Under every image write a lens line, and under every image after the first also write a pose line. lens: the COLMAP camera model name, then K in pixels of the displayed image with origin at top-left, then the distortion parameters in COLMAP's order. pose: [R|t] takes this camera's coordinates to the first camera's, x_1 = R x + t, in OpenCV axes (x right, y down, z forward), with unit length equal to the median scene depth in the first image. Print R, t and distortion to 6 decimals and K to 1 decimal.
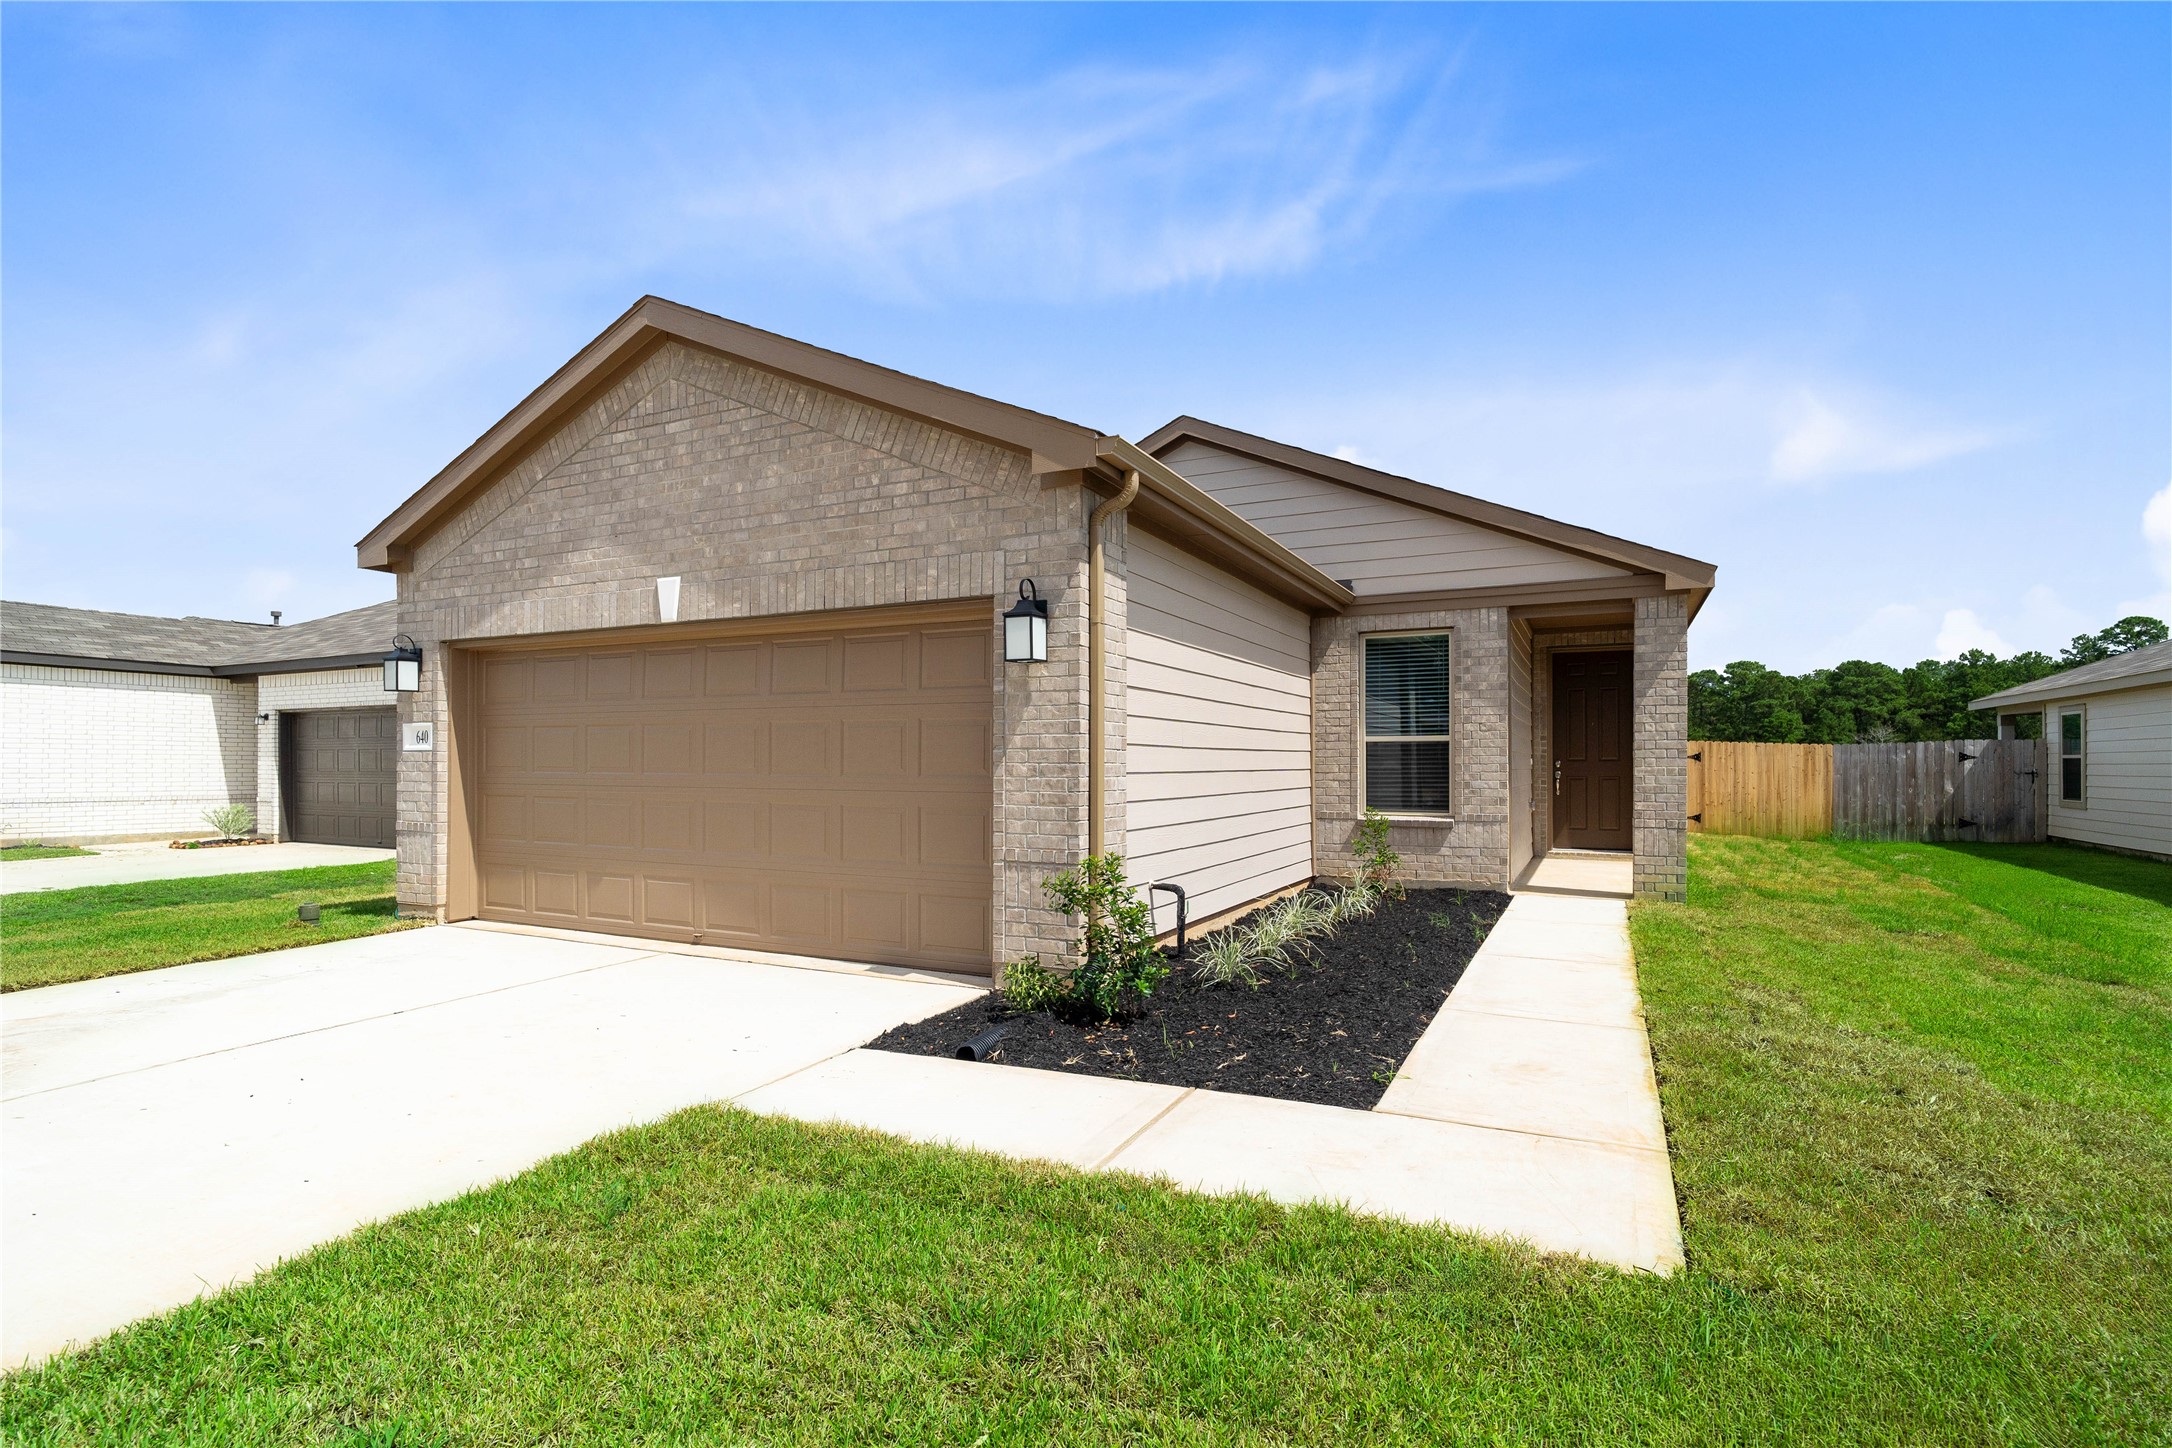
lens RADIAL K [[1022.3, 0, 1072.0], [0, 1022.3, 742.6], [0, 0, 1]] dist [-0.016933, 0.008744]
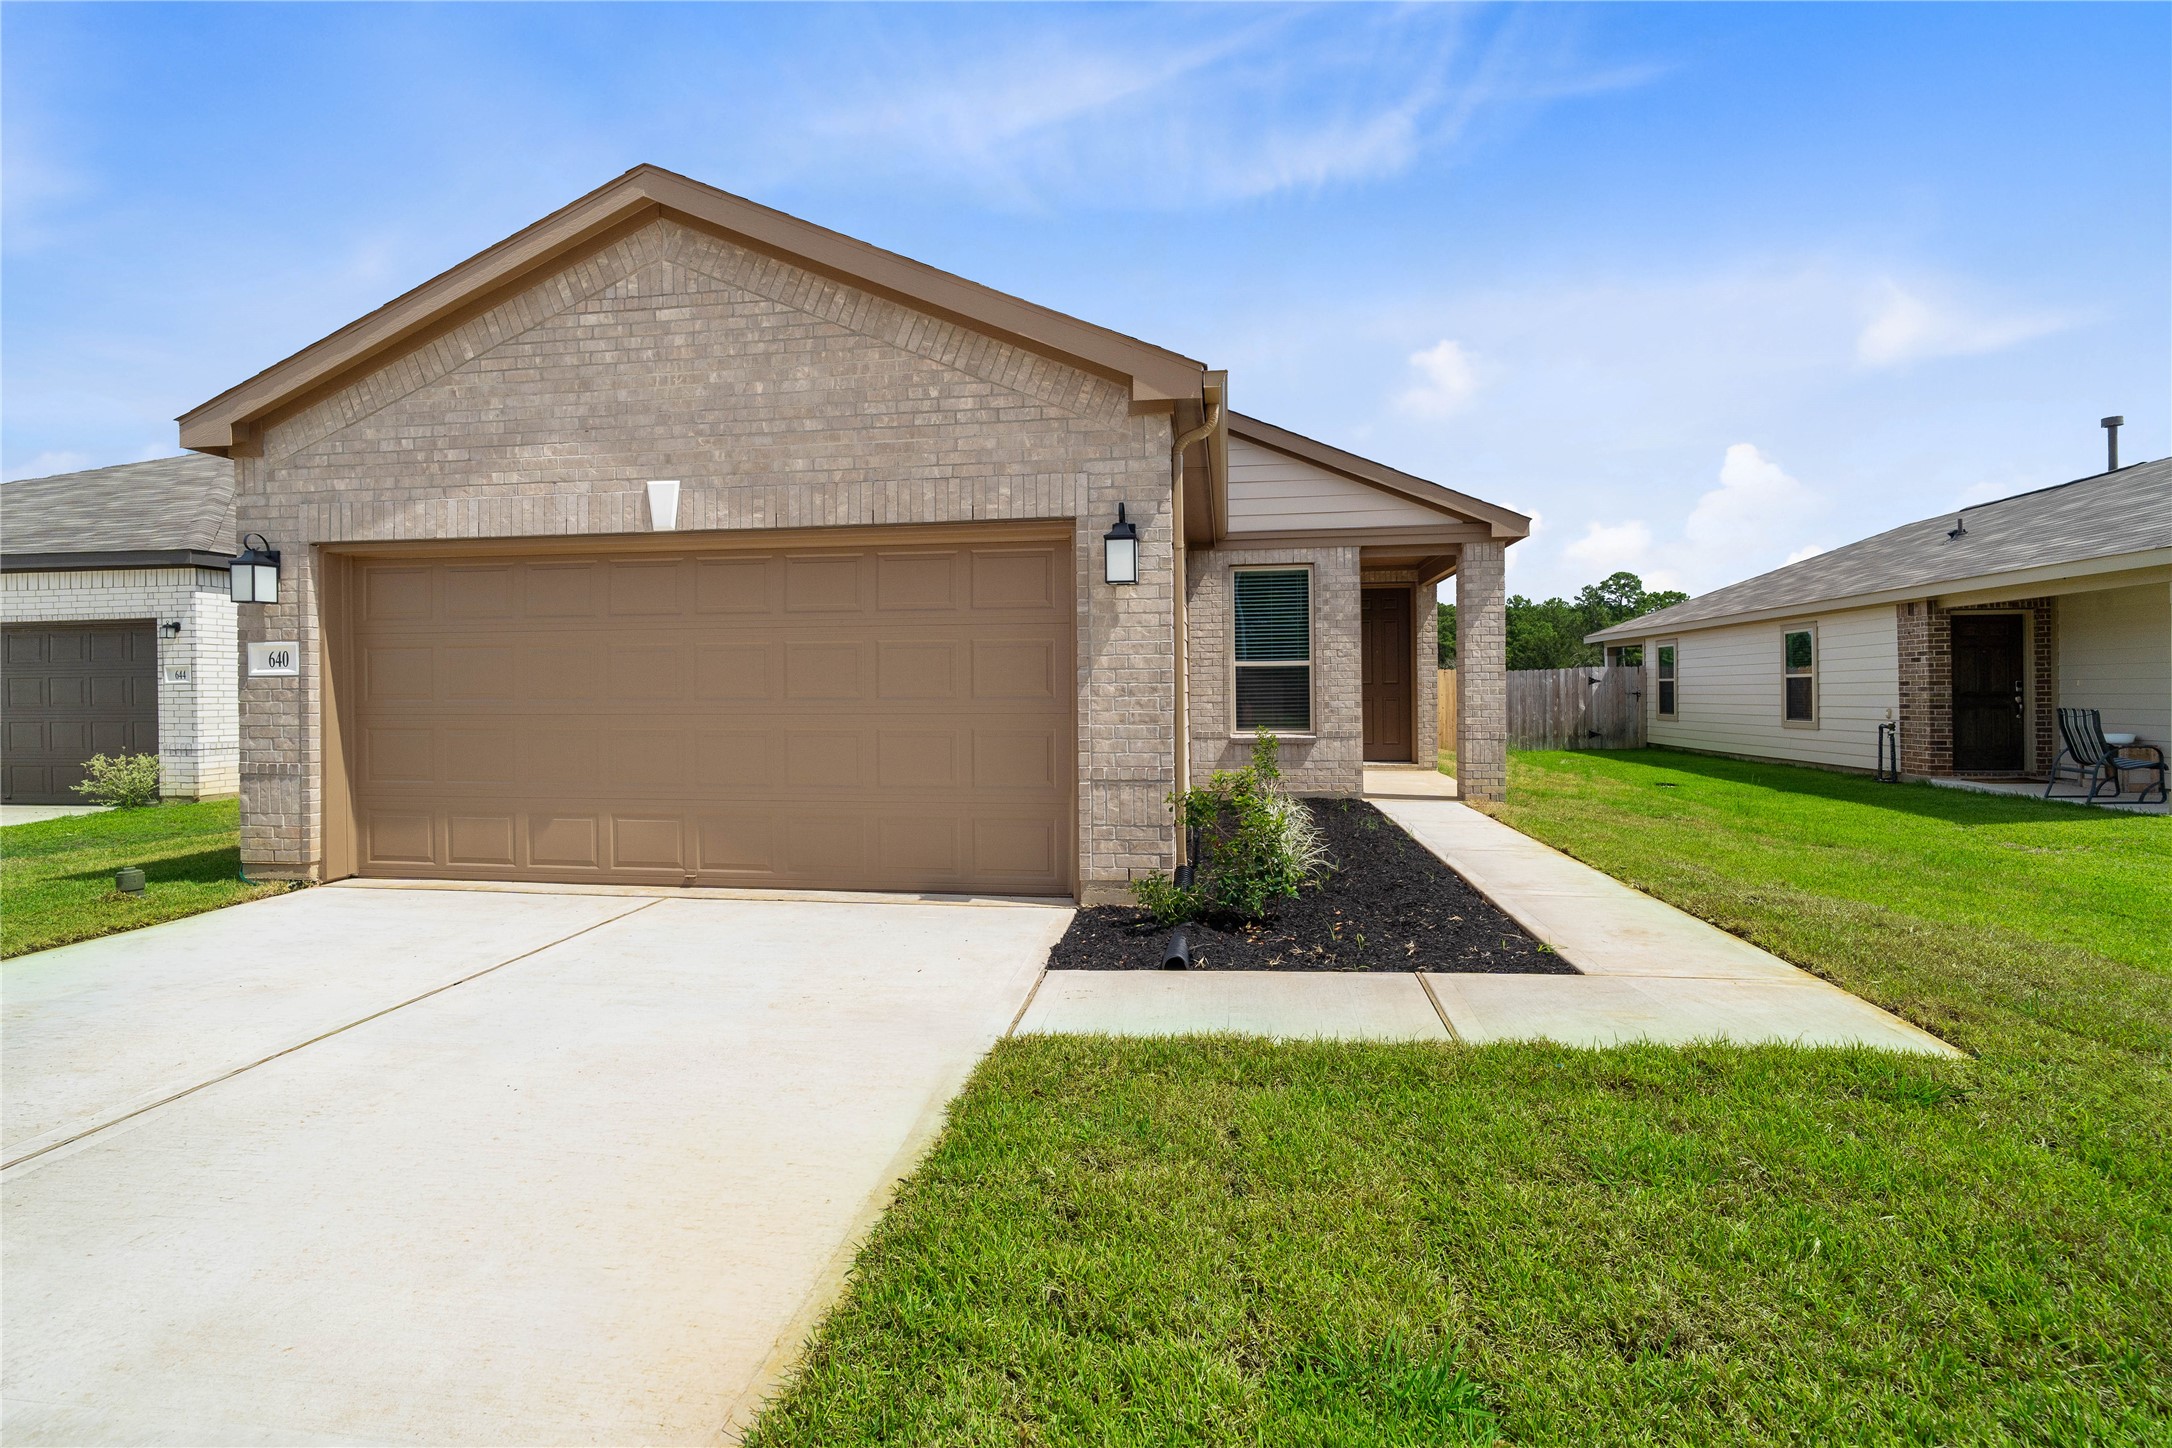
lens RADIAL K [[1022.3, 0, 1029.6], [0, 1022.3, 678.3], [0, 0, 1]] dist [-0.016933, 0.008744]
pose [[0.954004, -0.003449, 0.299775, -0.333758], [0.001983, 0.999985, 0.005193, 0.007517], [-0.299788, -0.004360, 0.953996, 0.041442]]
